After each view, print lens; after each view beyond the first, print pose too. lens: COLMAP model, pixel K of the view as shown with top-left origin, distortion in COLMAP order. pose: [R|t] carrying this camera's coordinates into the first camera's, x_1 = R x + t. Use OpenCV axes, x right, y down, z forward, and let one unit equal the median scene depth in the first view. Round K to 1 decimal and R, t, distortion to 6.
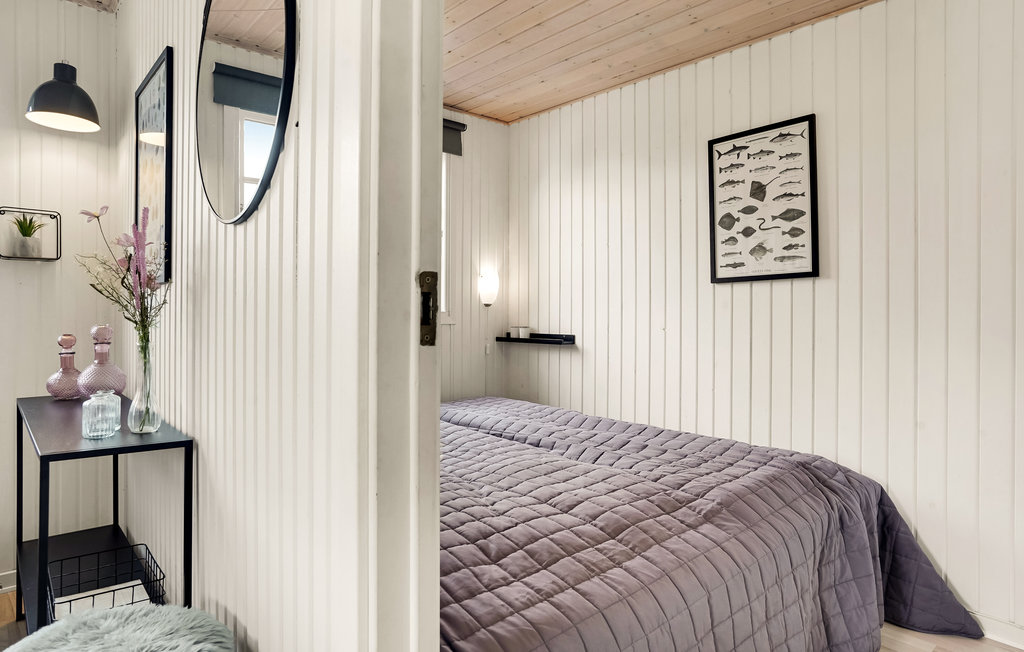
lens RADIAL K [[605.5, 0, 520.4], [0, 605.5, 327.3], [0, 0, 1]] dist [-0.066615, 0.049465]
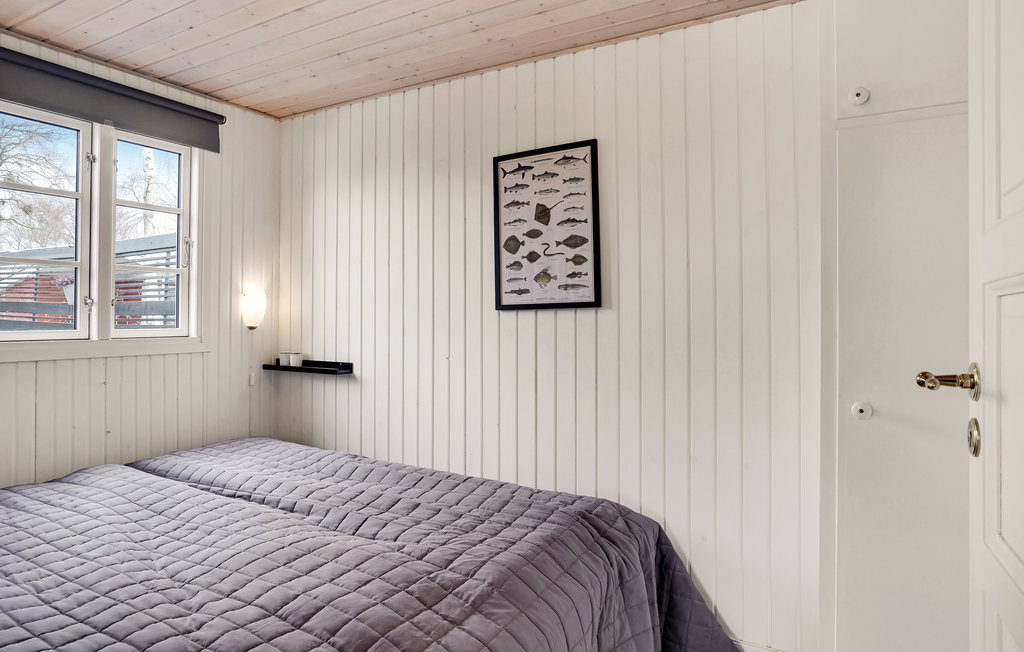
lens RADIAL K [[605.5, 0, 520.4], [0, 605.5, 327.3], [0, 0, 1]] dist [-0.066615, 0.049465]
pose [[0.951337, -0.007328, 0.308064, 0.085343], [0.008032, 0.999967, -0.001016, -0.061404], [-0.308047, 0.003441, 0.951365, 0.123619]]
